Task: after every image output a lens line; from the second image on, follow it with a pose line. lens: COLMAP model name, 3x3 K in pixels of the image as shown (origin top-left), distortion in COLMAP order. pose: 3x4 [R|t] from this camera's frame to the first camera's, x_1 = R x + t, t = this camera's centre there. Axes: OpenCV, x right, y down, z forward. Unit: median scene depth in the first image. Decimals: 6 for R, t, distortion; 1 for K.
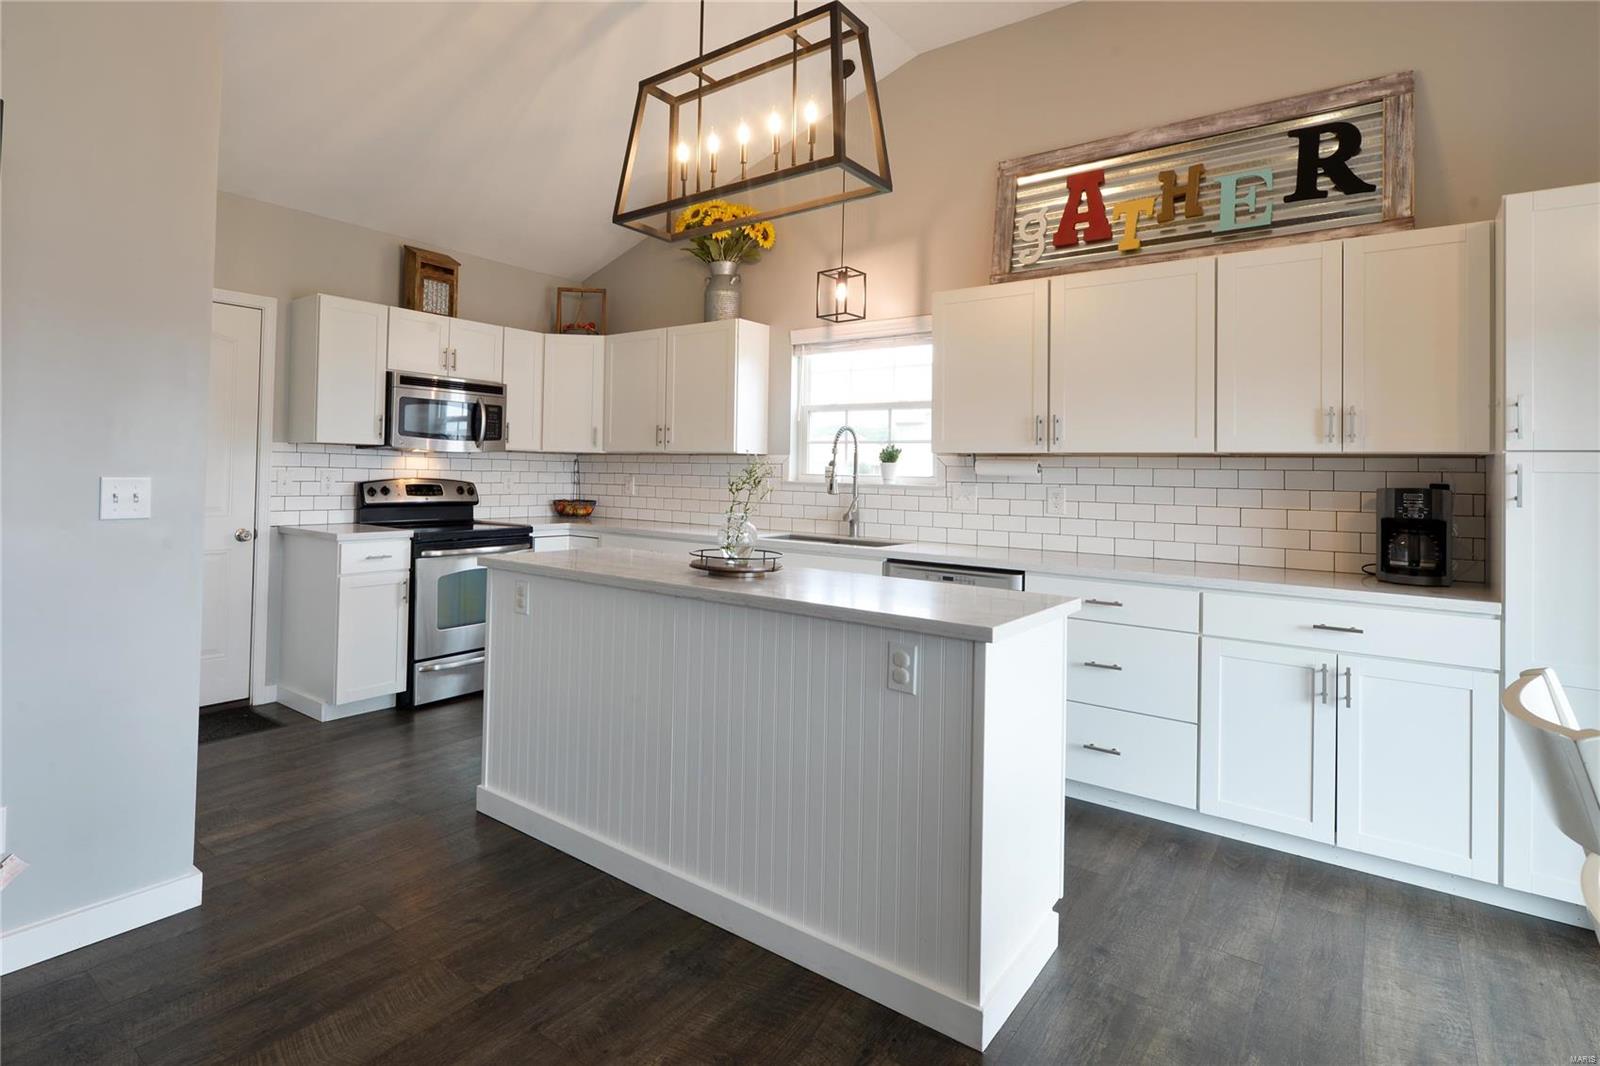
lens RADIAL K [[805.5, 0, 700.6], [0, 805.5, 456.7], [0, 0, 1]] dist [-0.001315, 0.000005]
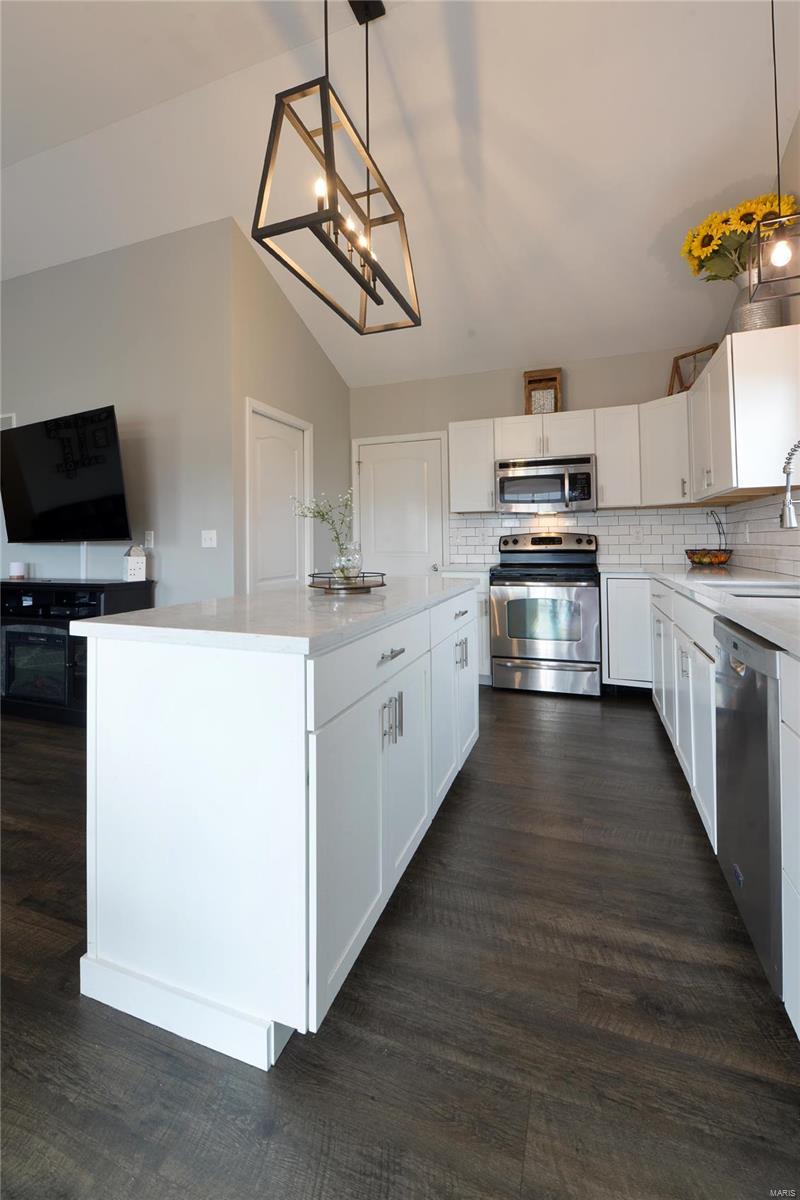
lens RADIAL K [[538.3, 0, 368.0], [0, 538.3, 531.4], [0, 0, 1]] dist [-0.001418, -0.000146]
pose [[0.306966, -0.040344, -0.950865, 0.551494], [0.035565, 0.998890, -0.030900, 0.052558], [0.951056, -0.024332, 0.308060, 0.521095]]
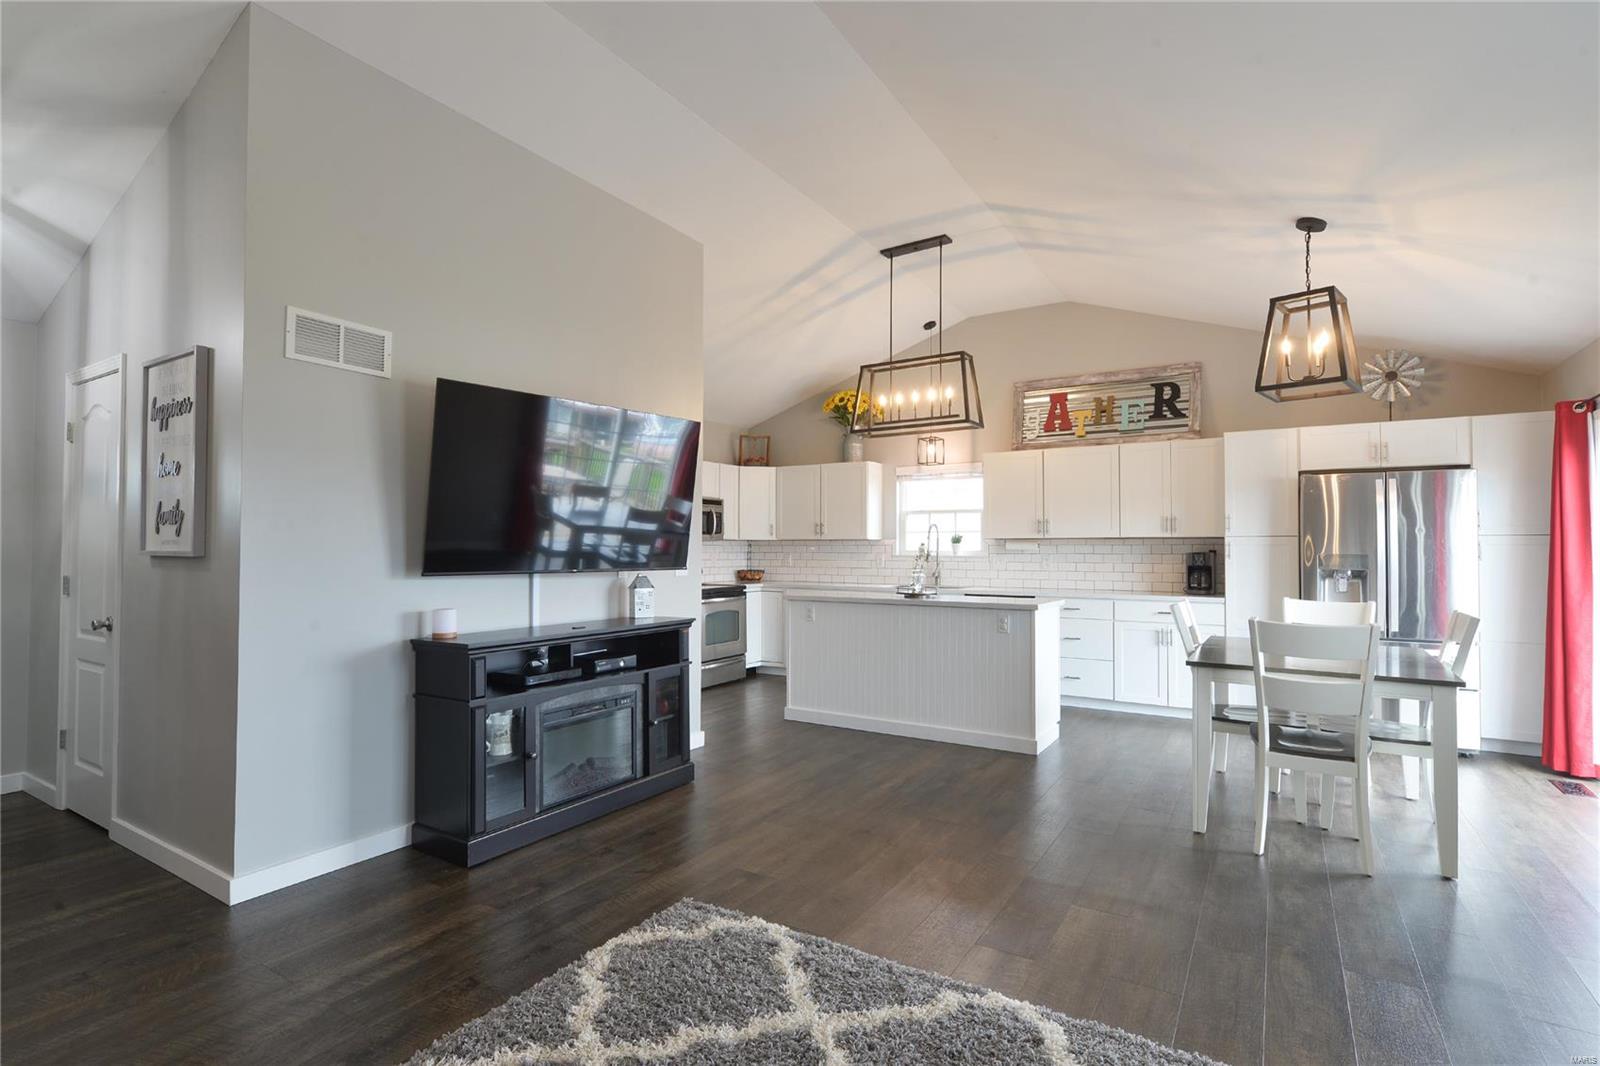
lens RADIAL K [[772.5, 0, 800.0], [0, 772.5, 533.0], [0, 0, 1]] dist [-0.001959, -0.000200]
pose [[0.989934, -0.016093, 0.140615, -0.393983], [0.016251, 0.999868, 0.000025, -0.024581], [-0.140596, 0.002260, 0.990064, -0.732342]]
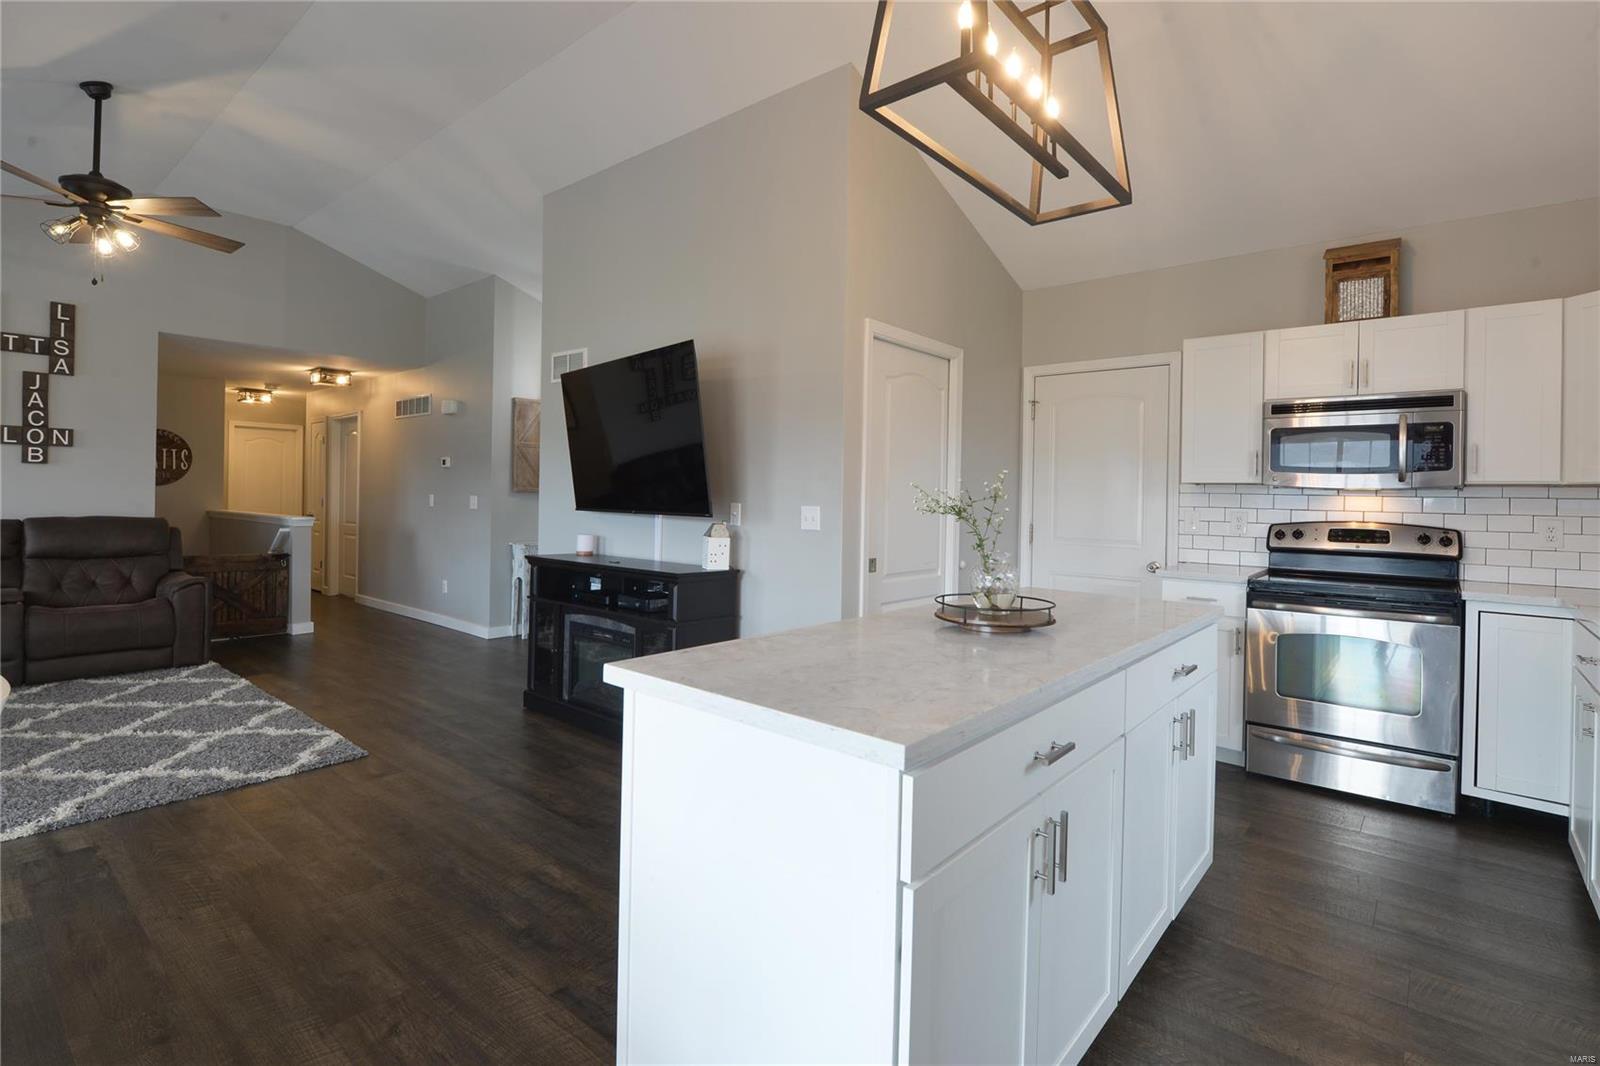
lens RADIAL K [[760.0, 0, 806.4], [0, 760.0, 501.6], [0, 0, 1]] dist [-0.003366, -0.000707]
pose [[-0.002090, -0.014864, -0.999887, 0.533877], [0.001008, 0.999889, -0.014867, 0.021142], [0.999997, -0.001039, -0.002074, 0.542569]]
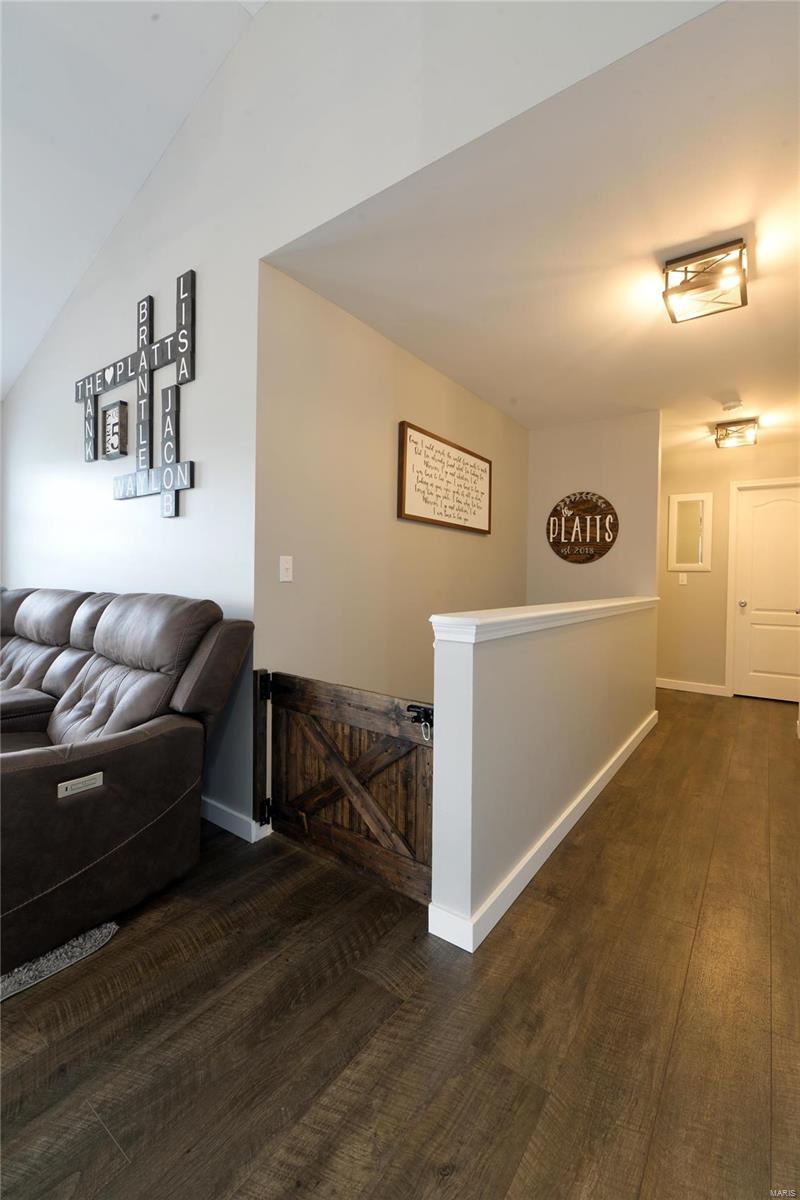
lens RADIAL K [[508.0, 0, 401.0], [0, 508.0, 583.7], [0, 0, 1]] dist [-0.000584, -0.000049]
pose [[-0.996662, -0.038567, -0.071951, -1.116515], [-0.038042, 0.999239, -0.008656, 0.009368], [0.072230, -0.005890, -0.997371, -0.202911]]
